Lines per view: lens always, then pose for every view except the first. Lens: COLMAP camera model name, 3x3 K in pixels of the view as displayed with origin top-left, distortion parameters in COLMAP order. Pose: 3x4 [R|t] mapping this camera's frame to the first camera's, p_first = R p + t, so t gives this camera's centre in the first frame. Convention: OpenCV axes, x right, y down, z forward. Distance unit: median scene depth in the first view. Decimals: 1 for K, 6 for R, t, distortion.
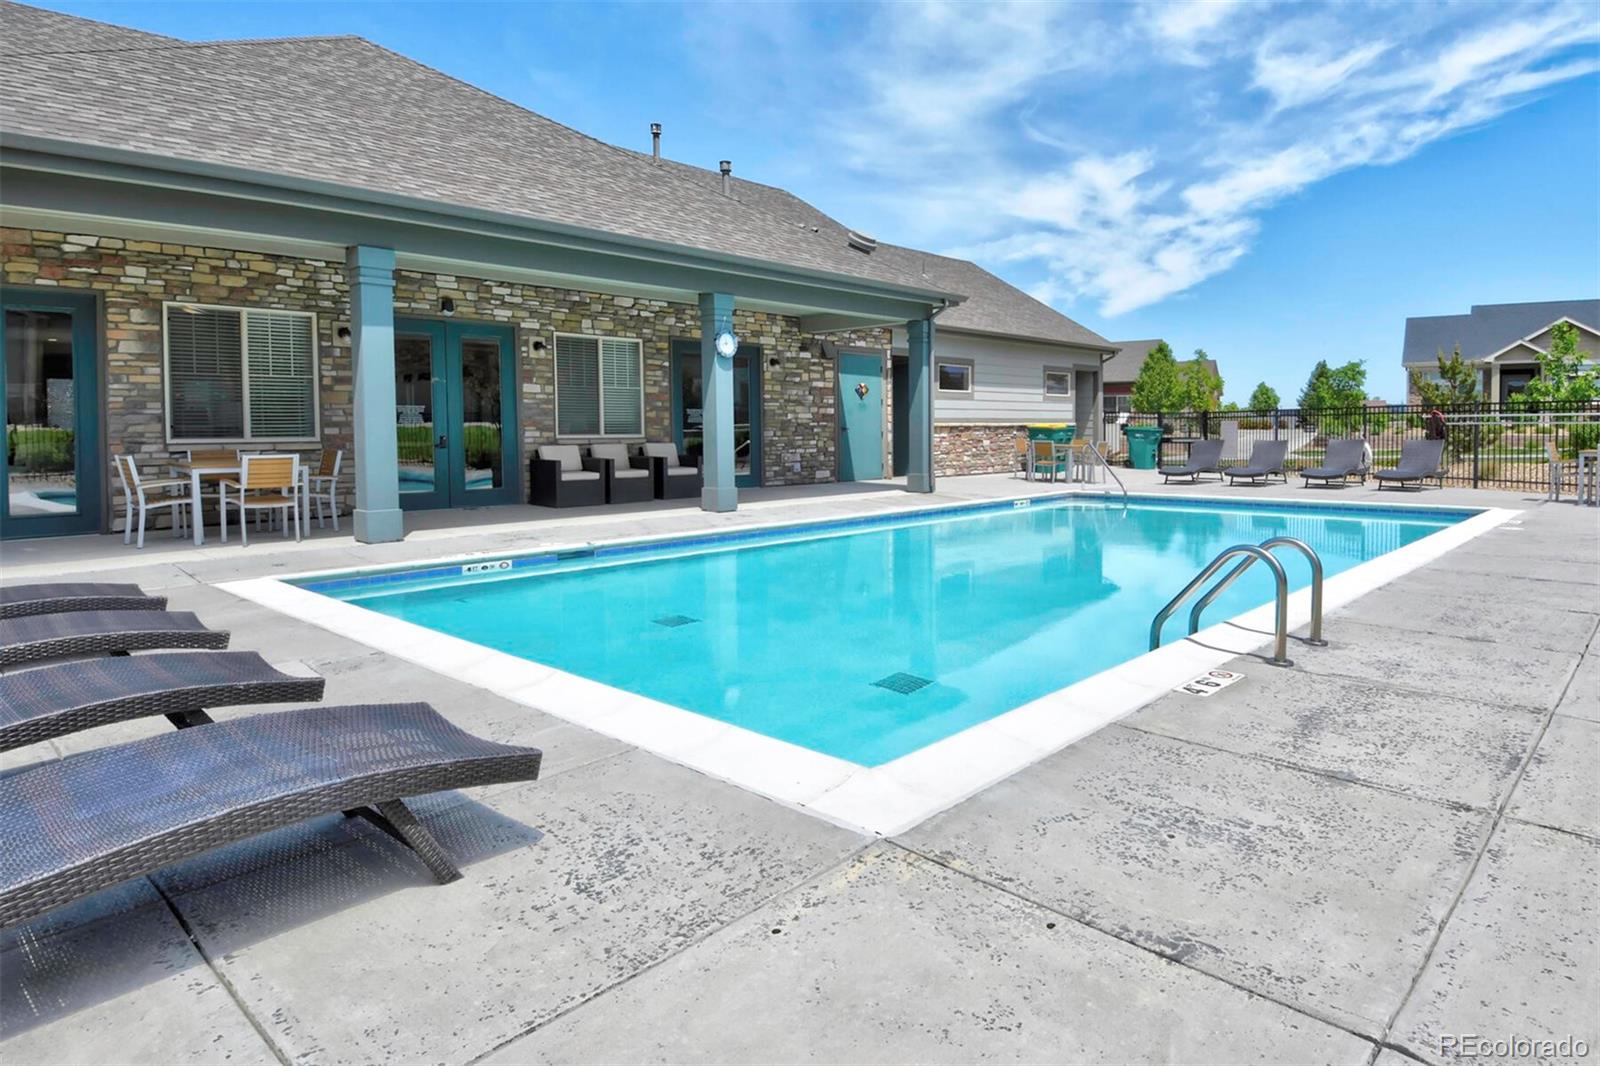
lens RADIAL K [[896.2, 0, 800.0], [0, 896.2, 533.0], [0, 0, 1]] dist [0.000450, -0.040886]
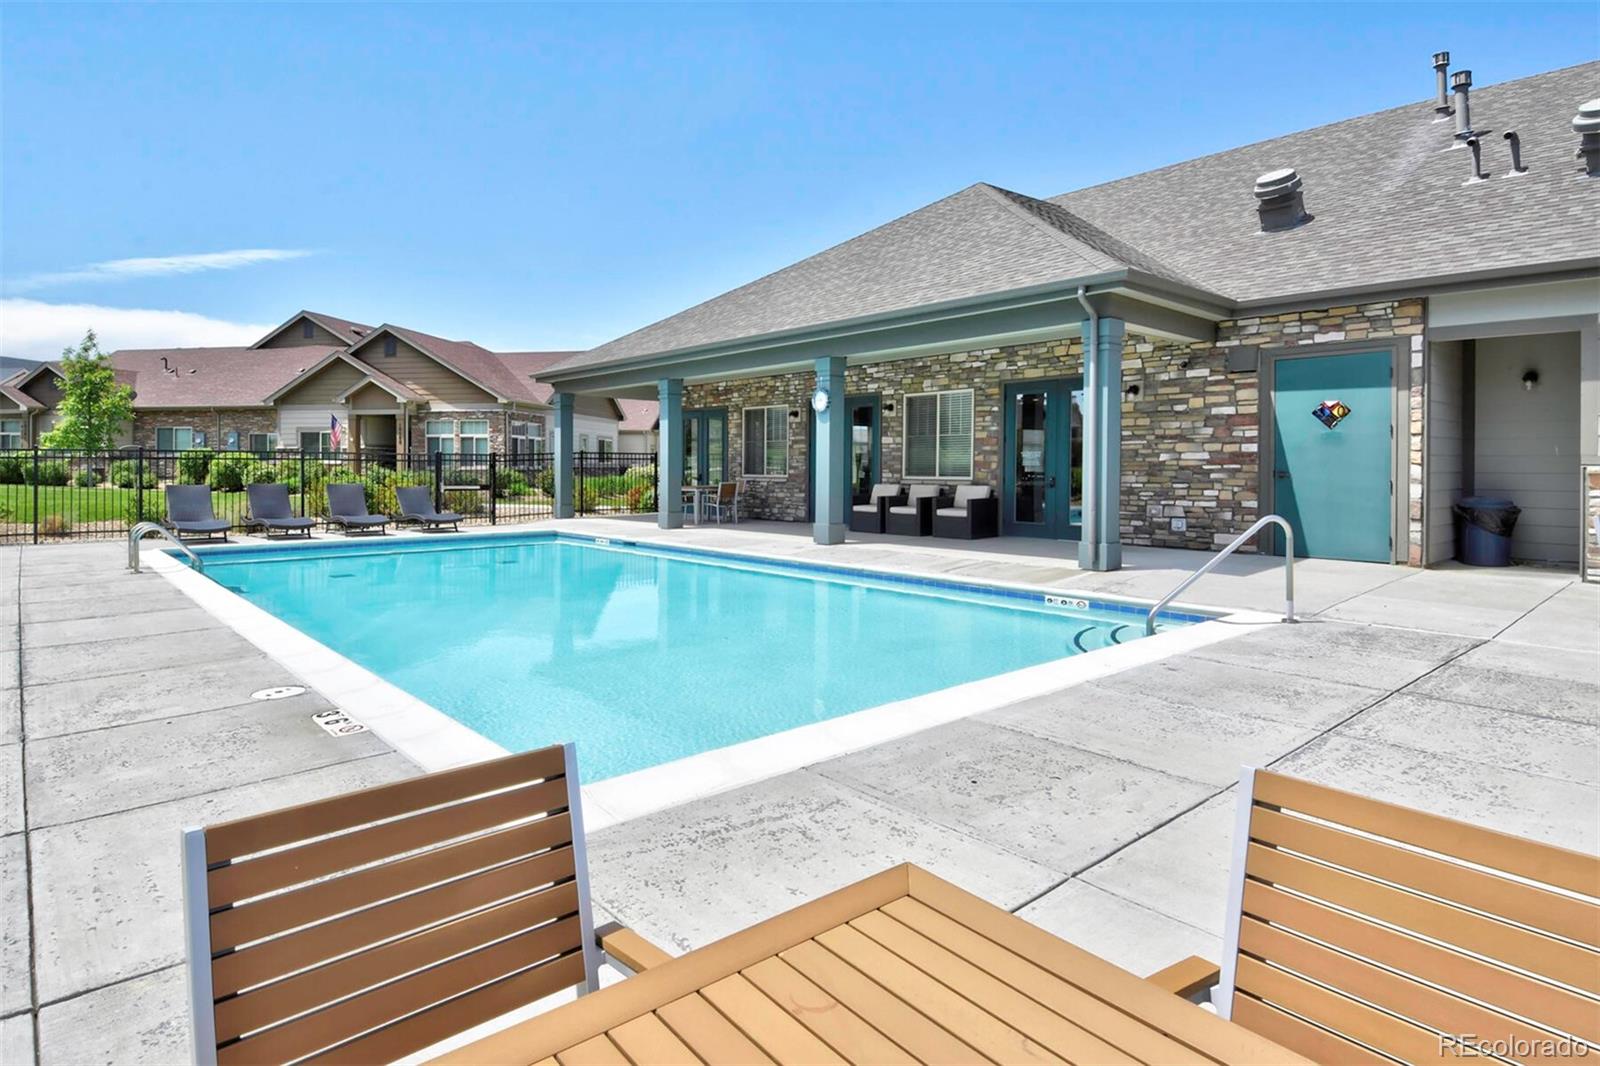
lens RADIAL K [[896.2, 0, 800.0], [0, 896.2, 533.0], [0, 0, 1]] dist [0.000450, -0.040886]
pose [[-0.094931, 0.082486, -0.992061, 0.894615], [-0.108280, 0.989793, 0.092659, -0.118872], [0.989577, 0.116217, -0.085030, 0.881373]]
